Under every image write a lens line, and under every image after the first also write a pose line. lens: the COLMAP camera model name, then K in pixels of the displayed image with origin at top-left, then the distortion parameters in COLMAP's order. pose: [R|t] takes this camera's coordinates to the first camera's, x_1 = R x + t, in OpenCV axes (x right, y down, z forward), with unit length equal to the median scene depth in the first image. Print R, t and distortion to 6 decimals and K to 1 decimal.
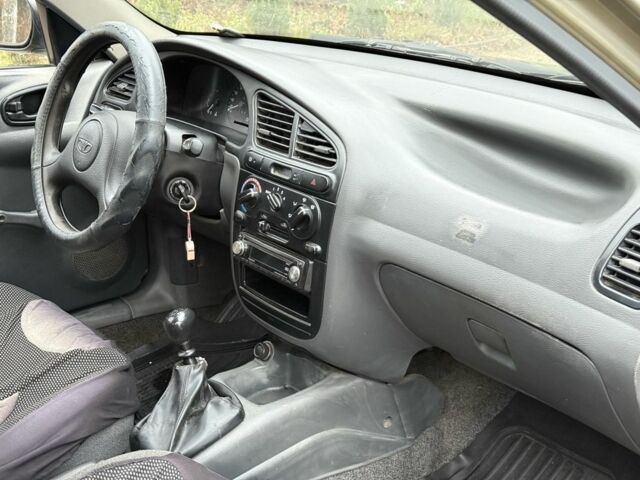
lens RADIAL K [[892.0, 0, 319.2], [0, 892.0, 240.6], [0, 0, 1]] dist [0.129511, 0.000000]
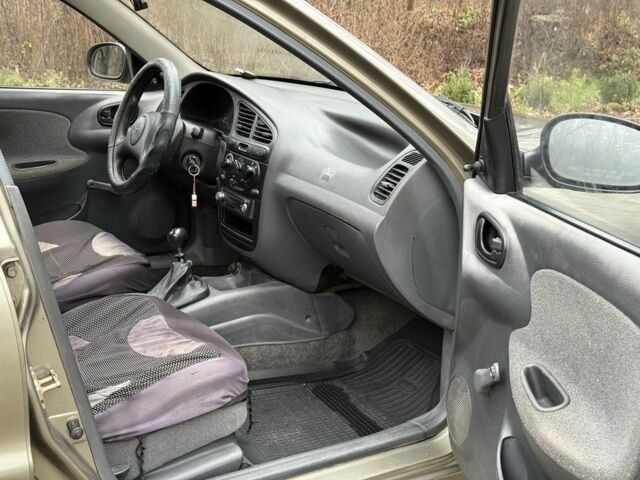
lens RADIAL K [[892.0, 0, 321.4], [0, 892.0, 241.9], [0, 0, 1]] dist [0.129511, 0.000000]
pose [[0.986223, 0.068783, -0.150441, 0.343910], [-0.082752, 0.992619, -0.088653, 0.219570], [0.143232, 0.099881, 0.984636, -0.564207]]
